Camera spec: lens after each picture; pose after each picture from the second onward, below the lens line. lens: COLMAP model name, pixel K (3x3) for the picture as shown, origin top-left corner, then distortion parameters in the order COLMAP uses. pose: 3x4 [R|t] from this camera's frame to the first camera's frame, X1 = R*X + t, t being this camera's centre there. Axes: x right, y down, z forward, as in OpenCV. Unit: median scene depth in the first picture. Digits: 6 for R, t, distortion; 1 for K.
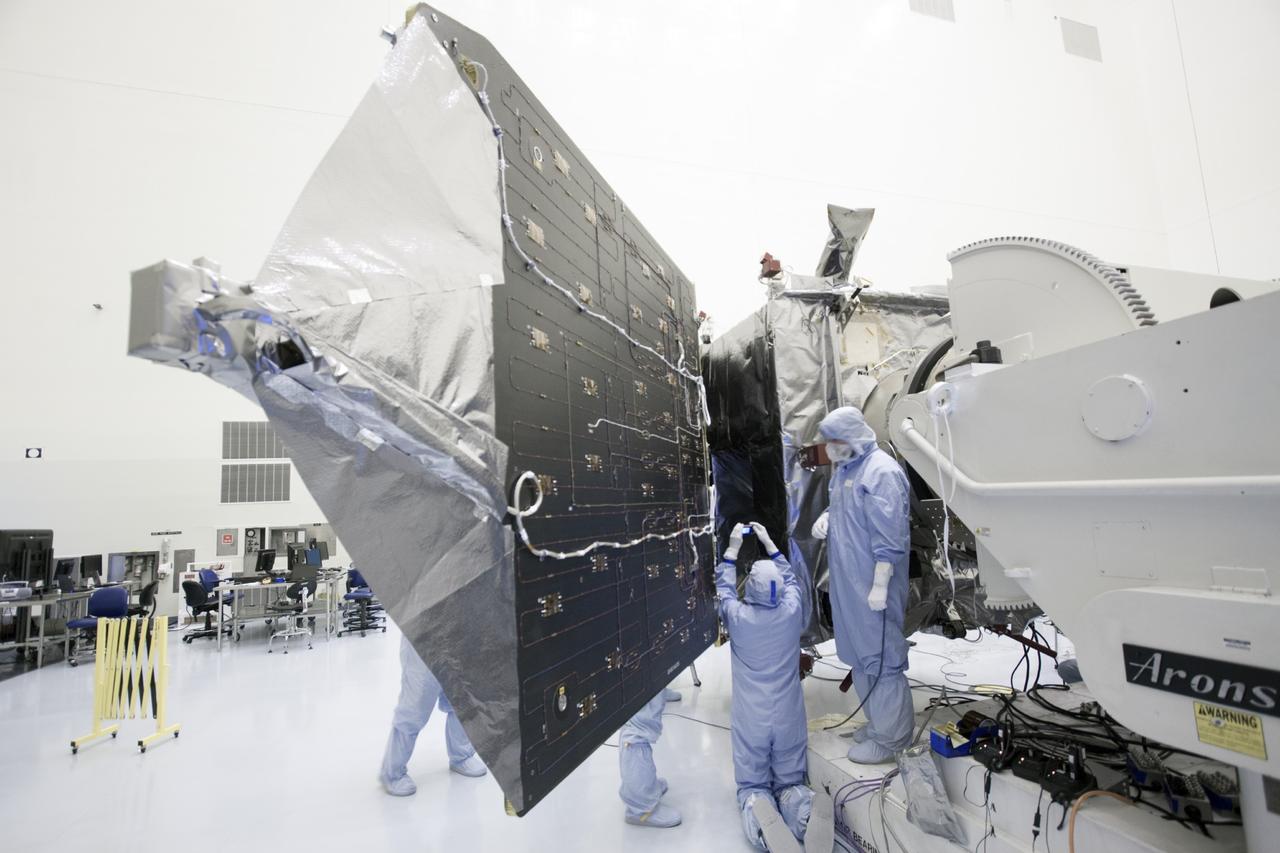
lens RADIAL K [[576.3, 0, 644.6], [0, 576.3, 440.9], [0, 0, 1]] dist [-0.011843, 0.000234]
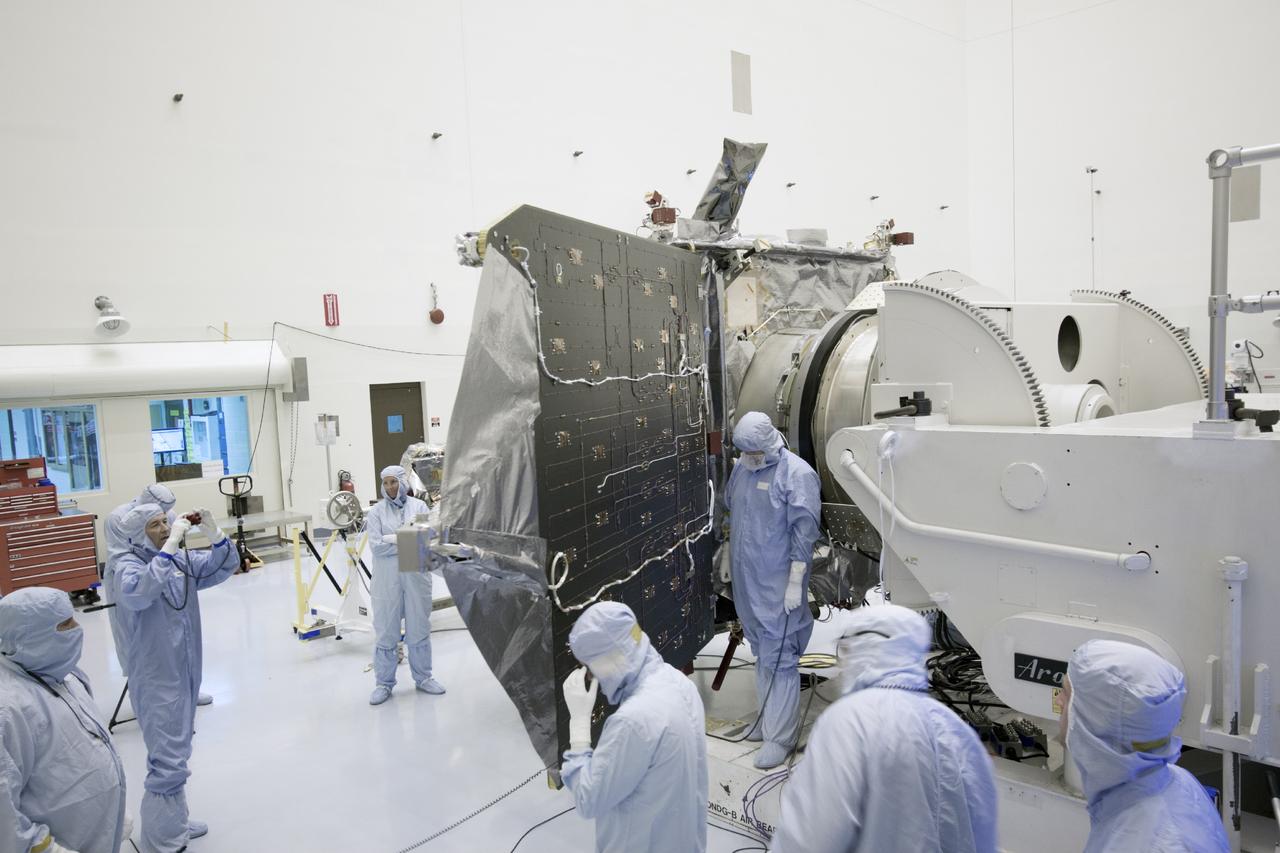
lens RADIAL K [[983.0, 0, 640.0], [0, 983.0, 426.5], [0, 0, 1]] dist [0.008254, 0.007584]
pose [[0.893976, -0.025332, 0.447398, -0.711609], [-0.051073, 0.986135, 0.157889, -0.355697], [-0.445195, -0.163999, 0.880287, -0.434913]]
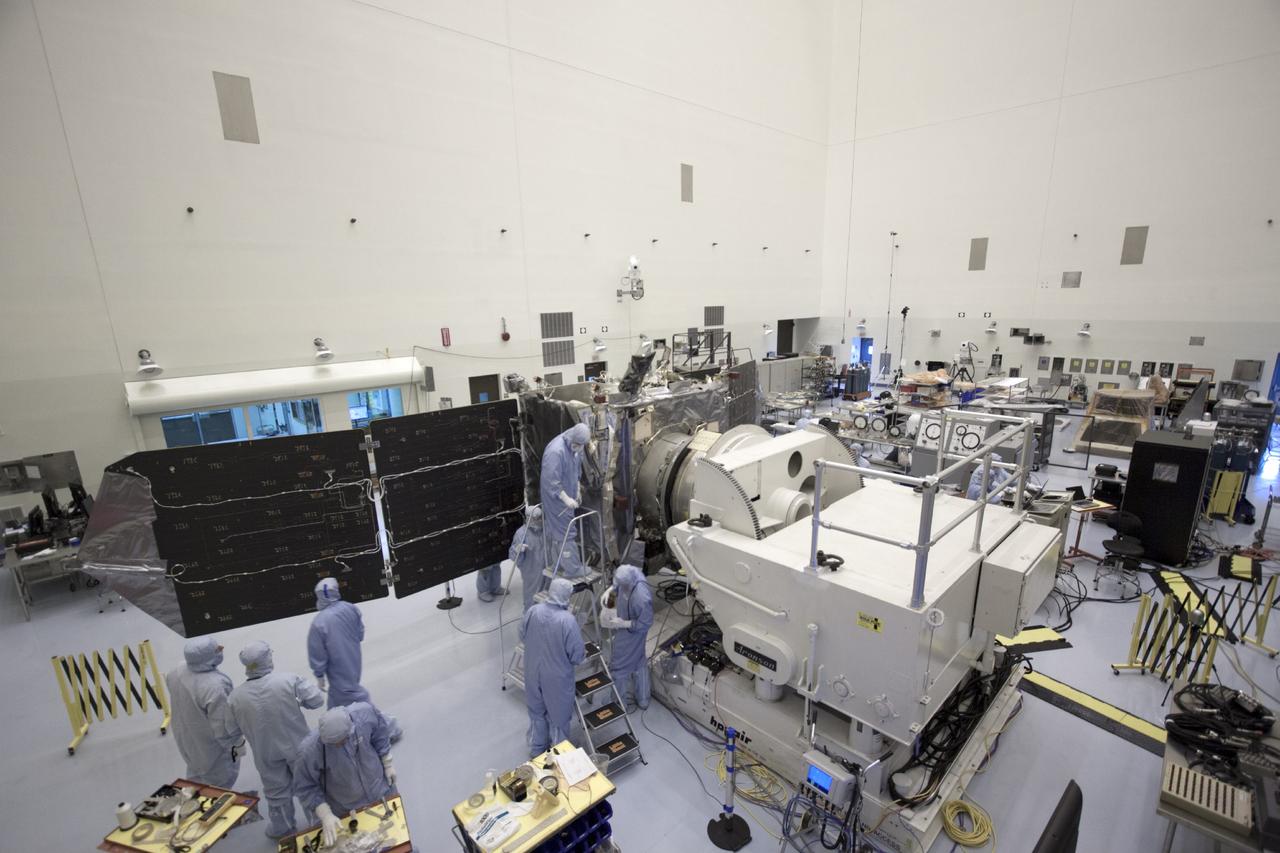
lens RADIAL K [[576.3, 0, 644.6], [0, 576.3, 440.9], [0, 0, 1]] dist [-0.011843, 0.000234]
pose [[0.889093, -0.085039, 0.449757, -0.675769], [-0.070241, 0.945604, 0.317646, -1.151512], [-0.452305, -0.314008, 0.834757, -0.778018]]
